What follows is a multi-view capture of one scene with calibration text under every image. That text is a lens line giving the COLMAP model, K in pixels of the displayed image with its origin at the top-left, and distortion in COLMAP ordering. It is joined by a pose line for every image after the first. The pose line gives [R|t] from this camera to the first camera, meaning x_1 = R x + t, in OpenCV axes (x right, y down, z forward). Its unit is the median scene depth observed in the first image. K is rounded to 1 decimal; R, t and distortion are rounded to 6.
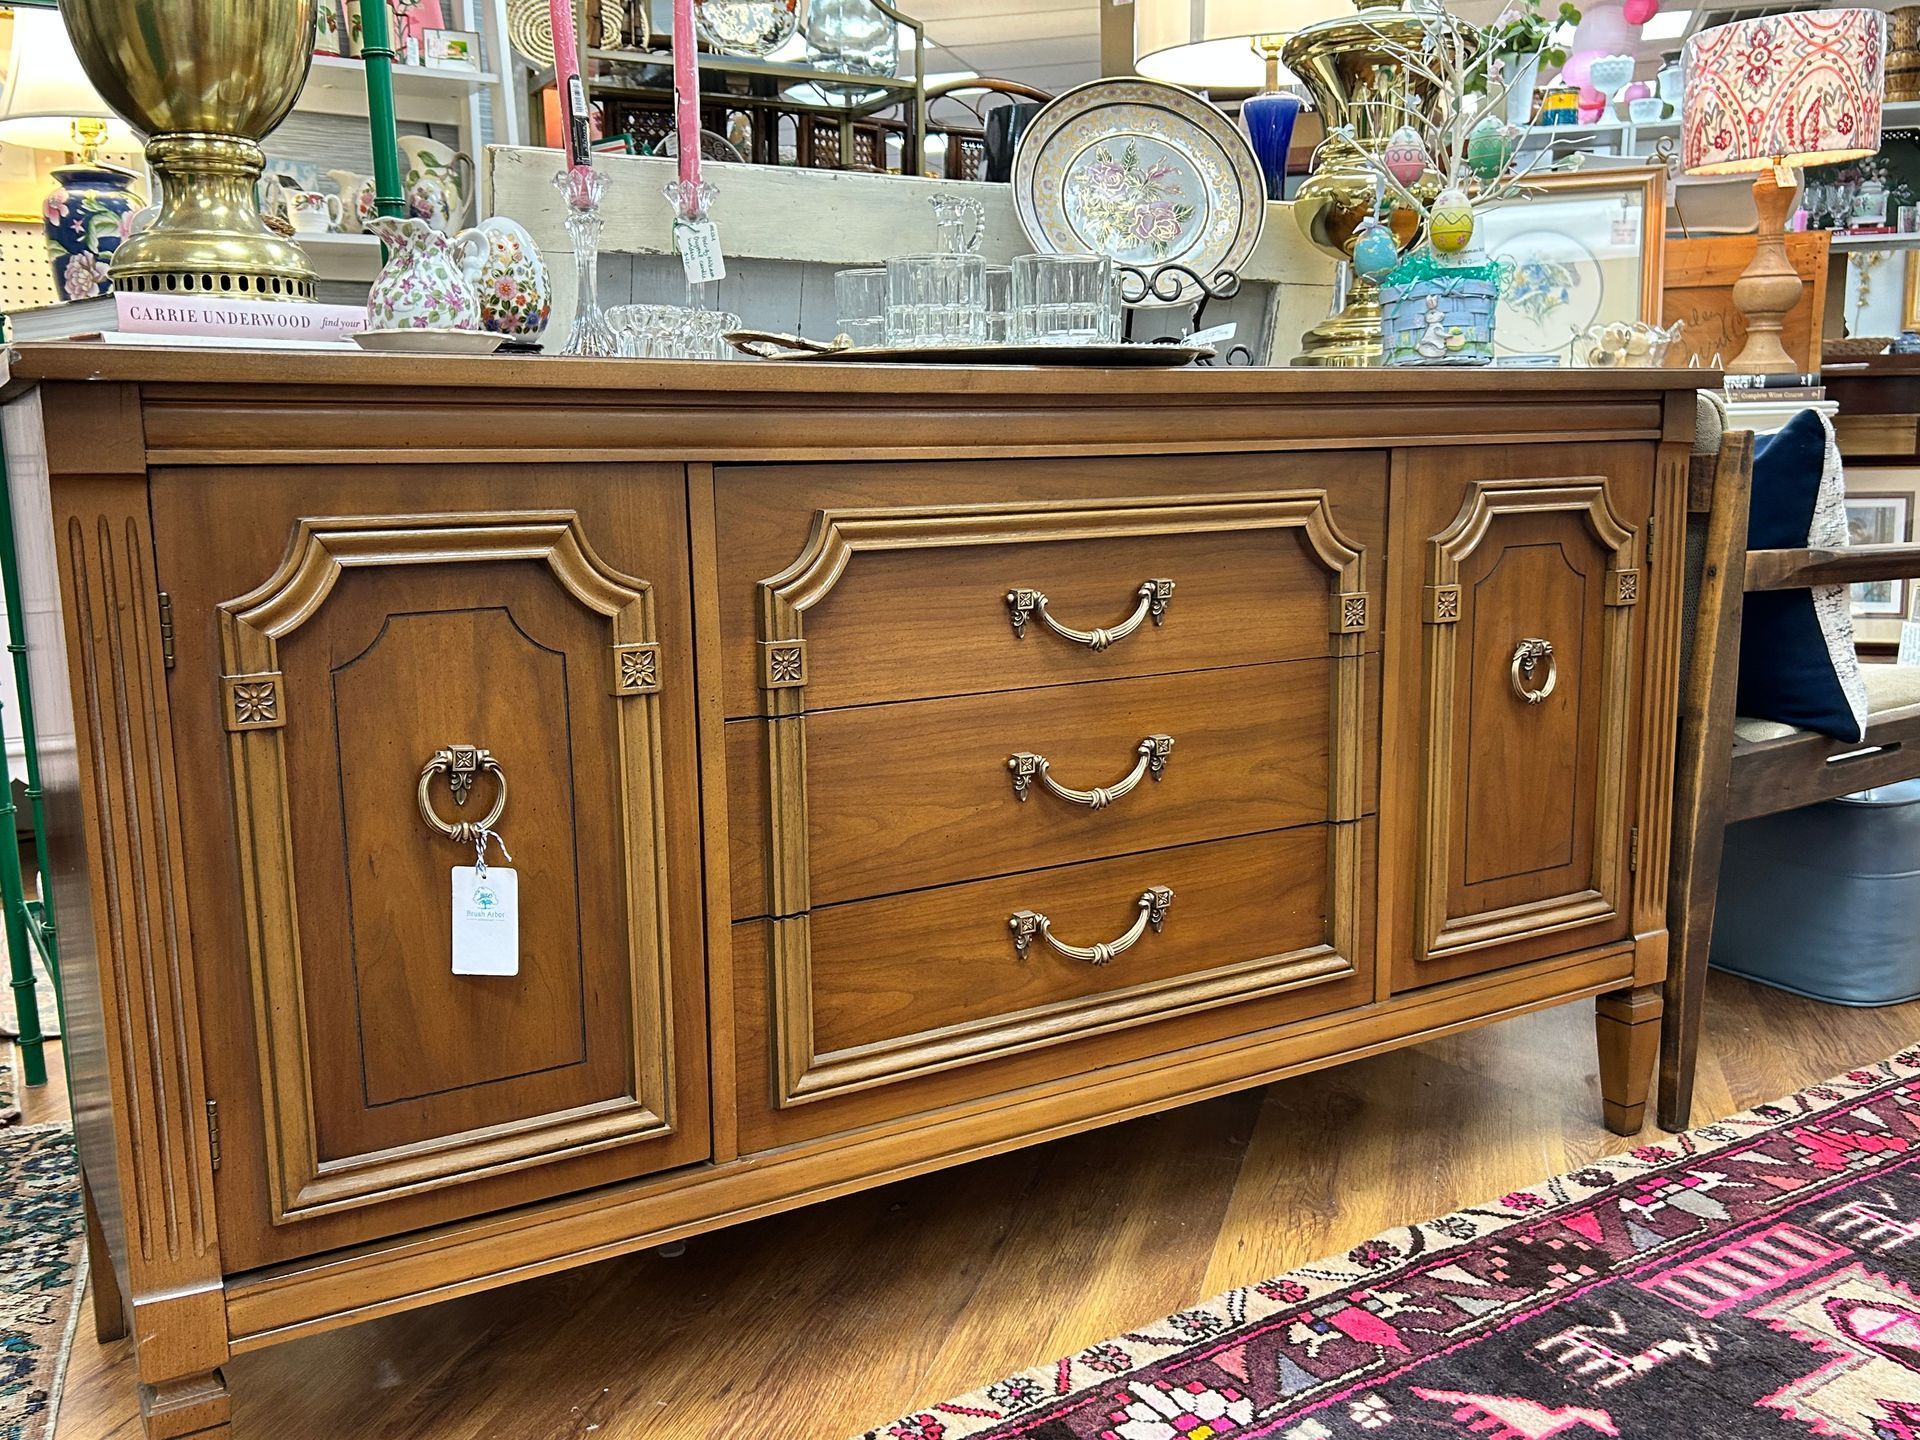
lens RADIAL K [[1721.8, 0, 961.8], [0, 1721.8, 765.4], [0, 0, 1]] dist [0.002322, 0.009163]
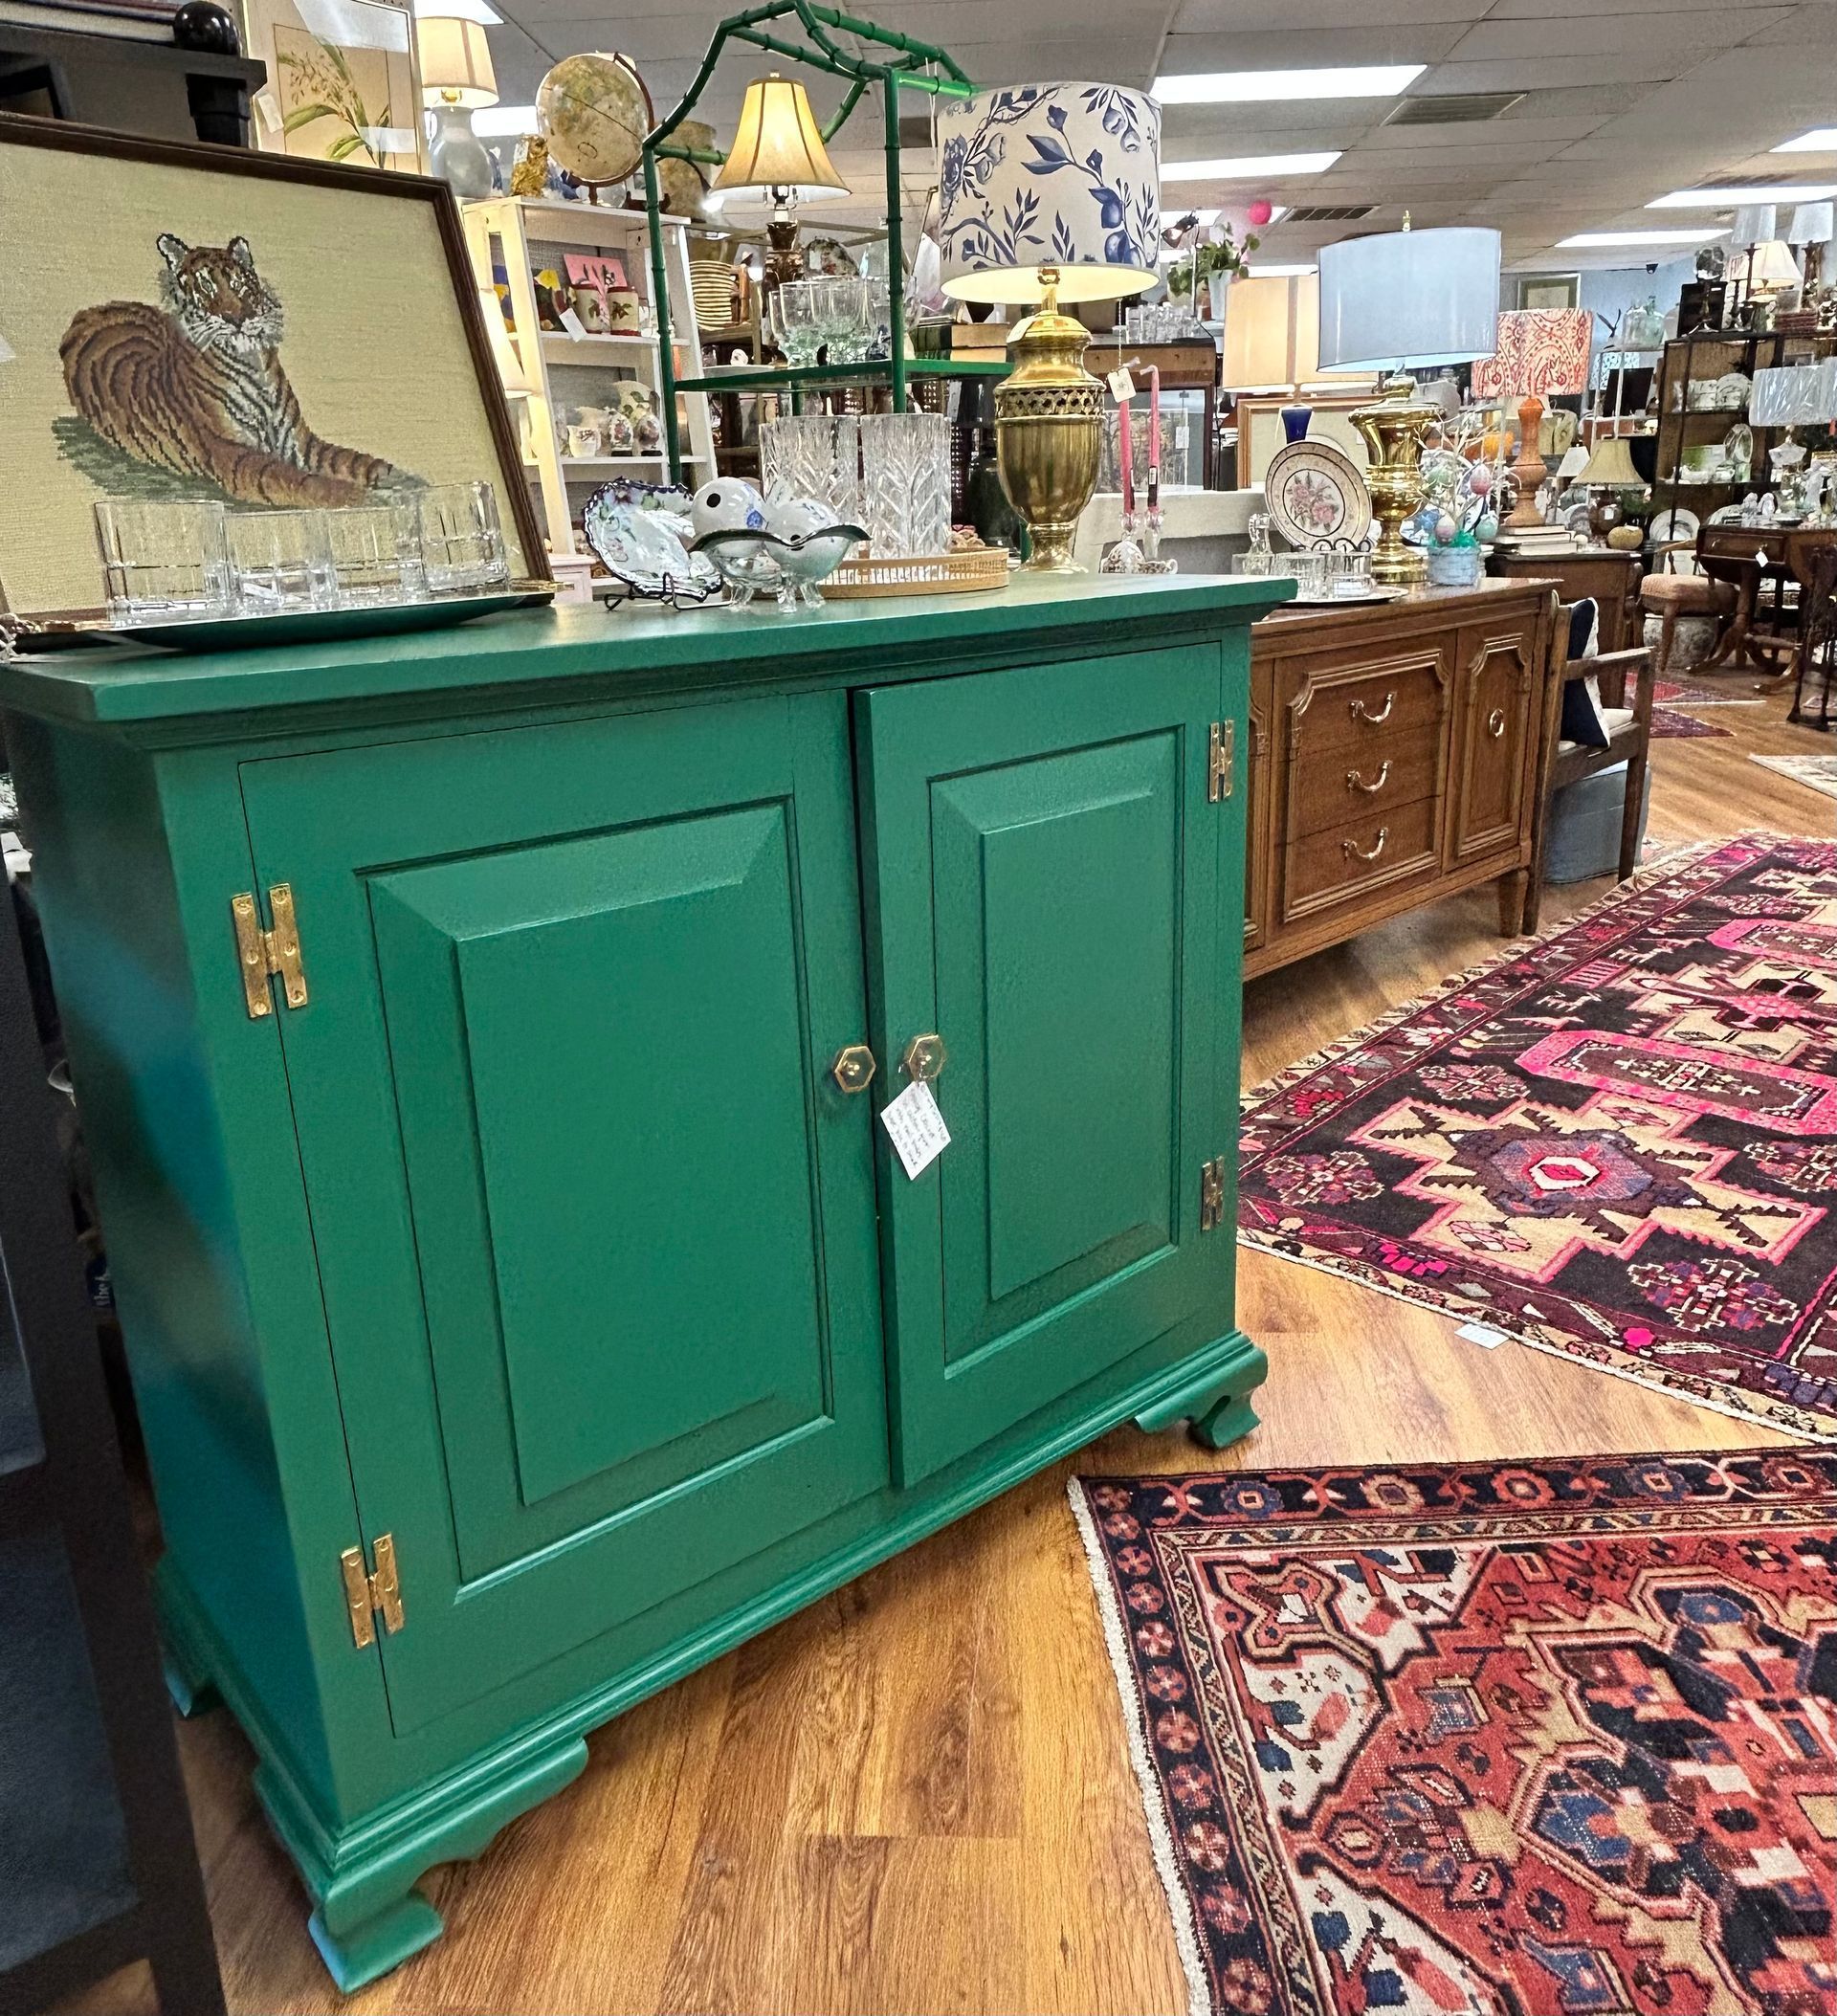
lens RADIAL K [[1571.1, 0, 918.5], [0, 1571.1, 1008.0], [0, 0, 1]] dist [0.000951, -0.001575]
pose [[0.968649, -0.091369, 0.231022, -0.863543], [0.061267, 0.989047, 0.134281, -0.009238], [-0.240761, -0.115917, 0.963637, -0.788890]]
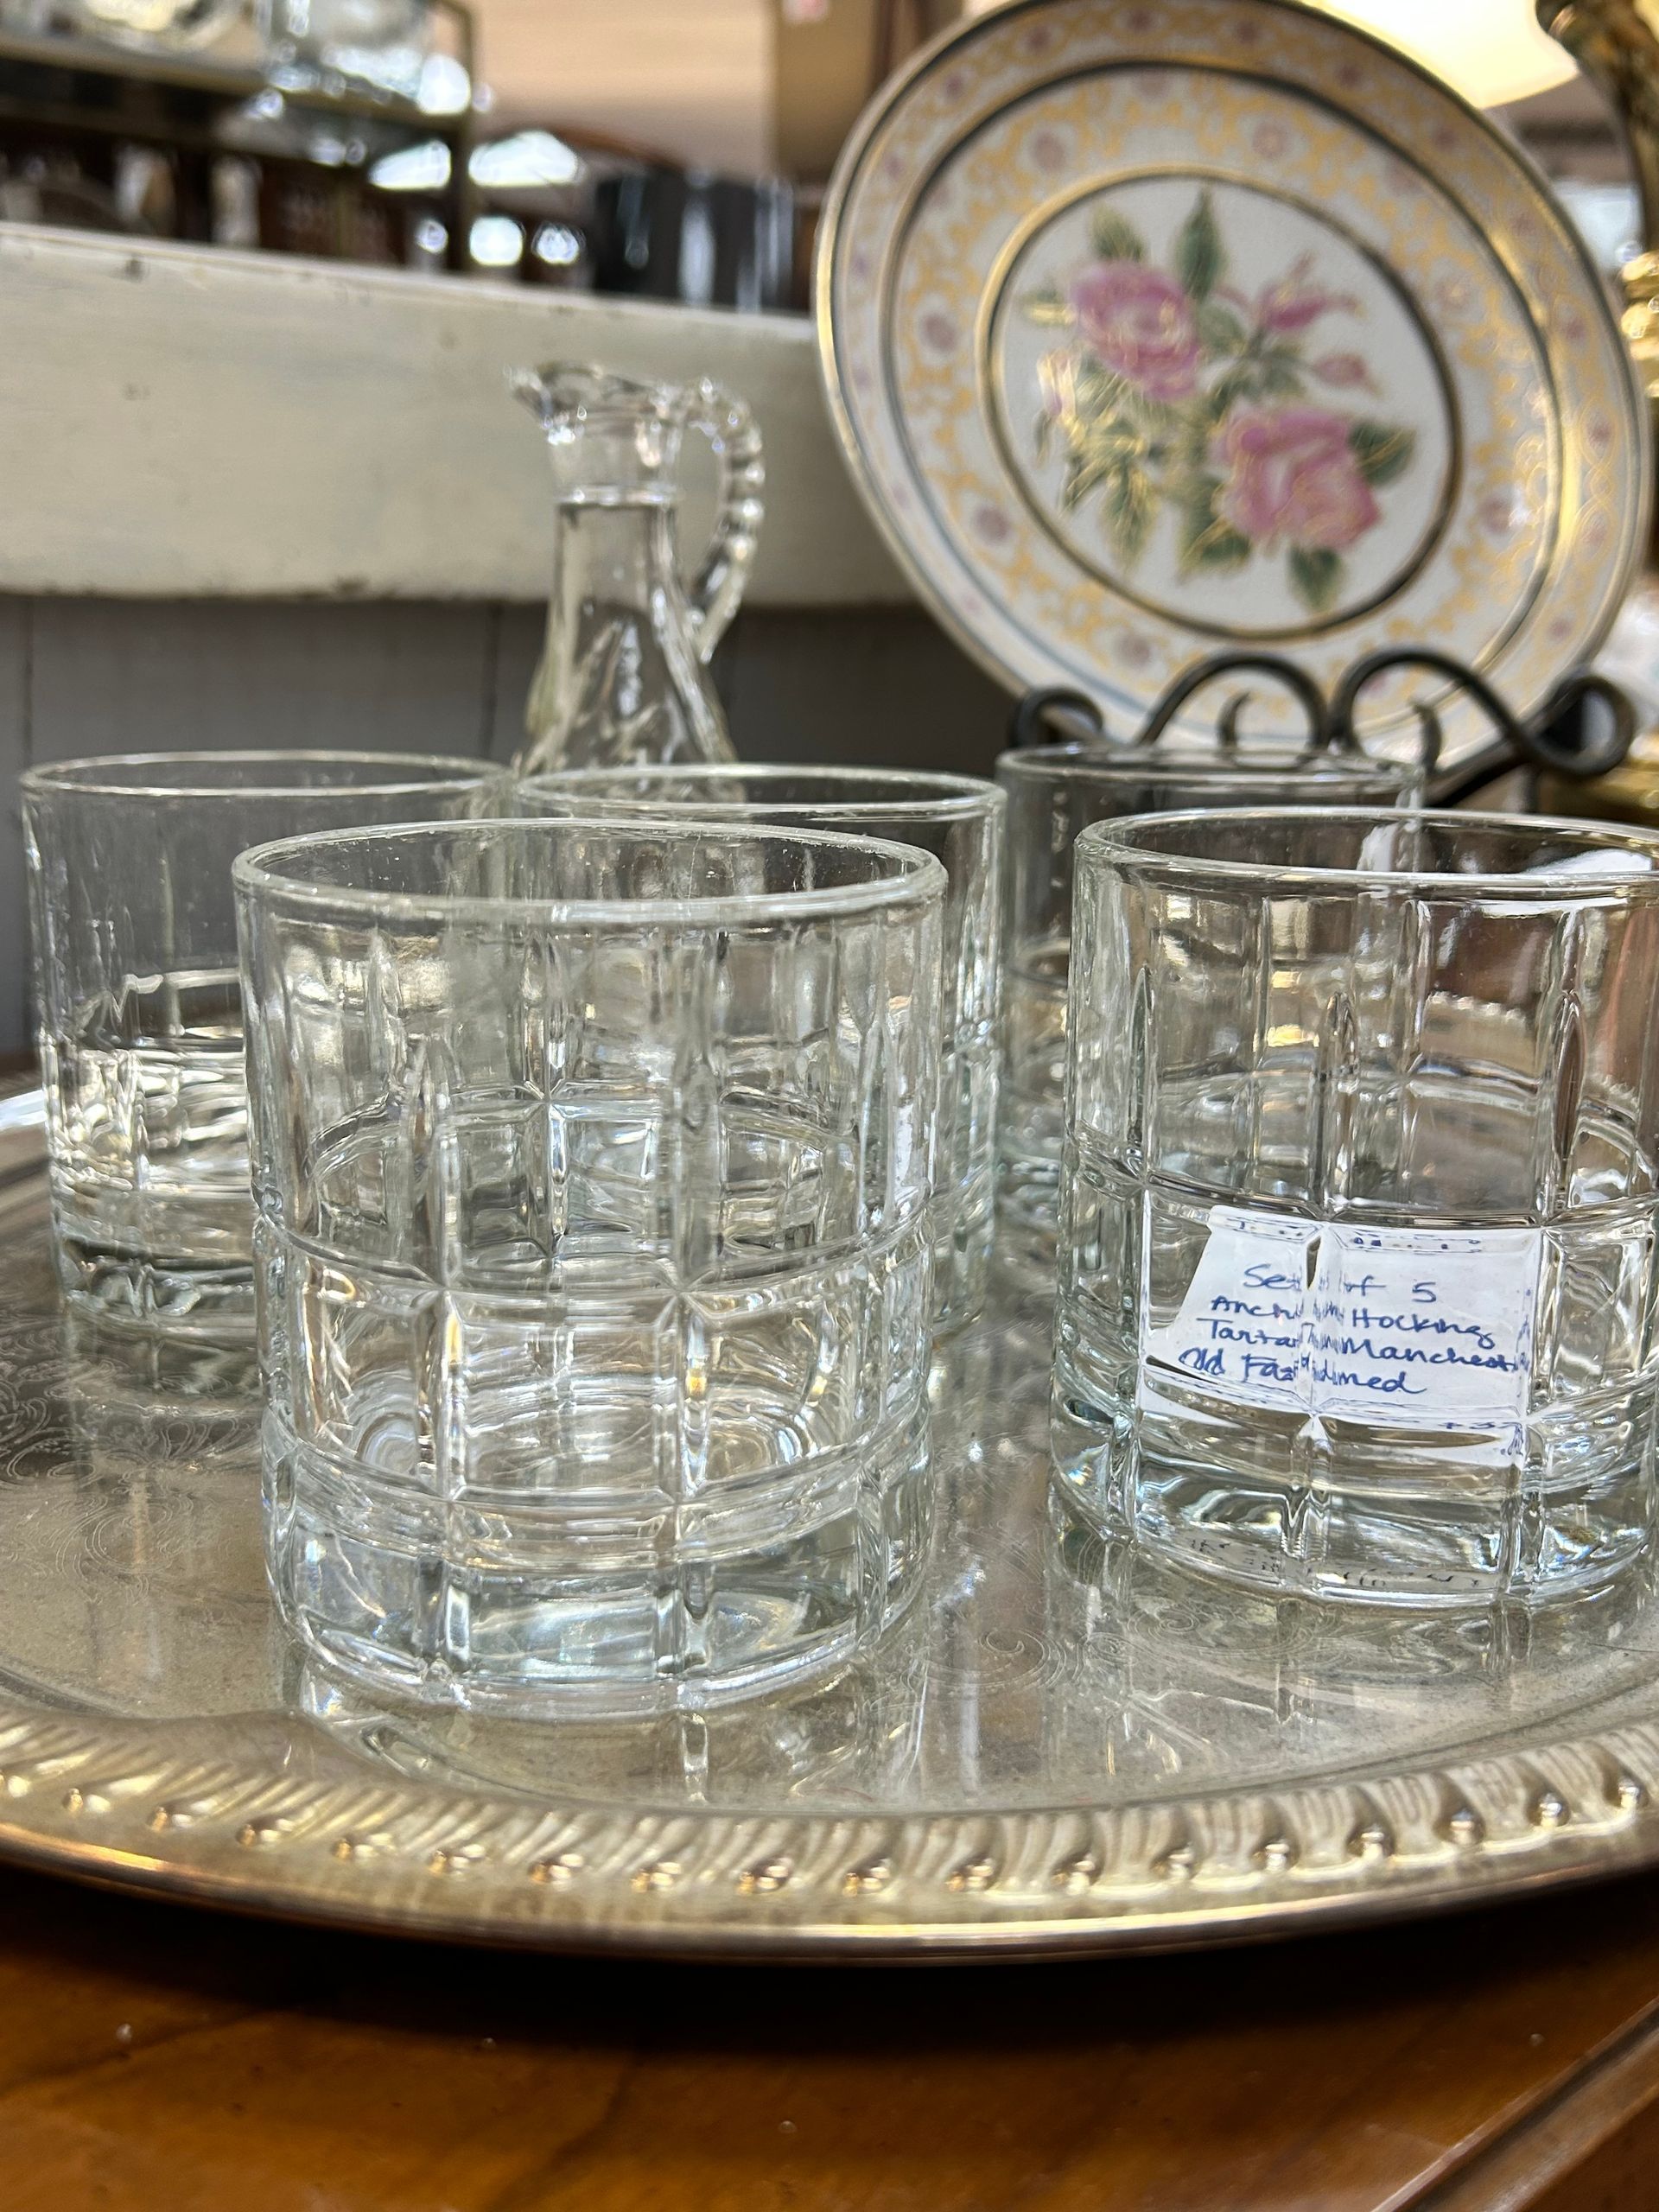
lens RADIAL K [[1983.6, 0, 886.4], [0, 1983.6, 1102.2], [0, 0, 1]] dist [0.002322, 0.009163]
pose [[0.984349, -0.018886, 0.175213, -0.018420], [0.008767, 0.998258, 0.058344, -0.232204], [-0.176009, -0.055894, 0.982800, 0.680563]]
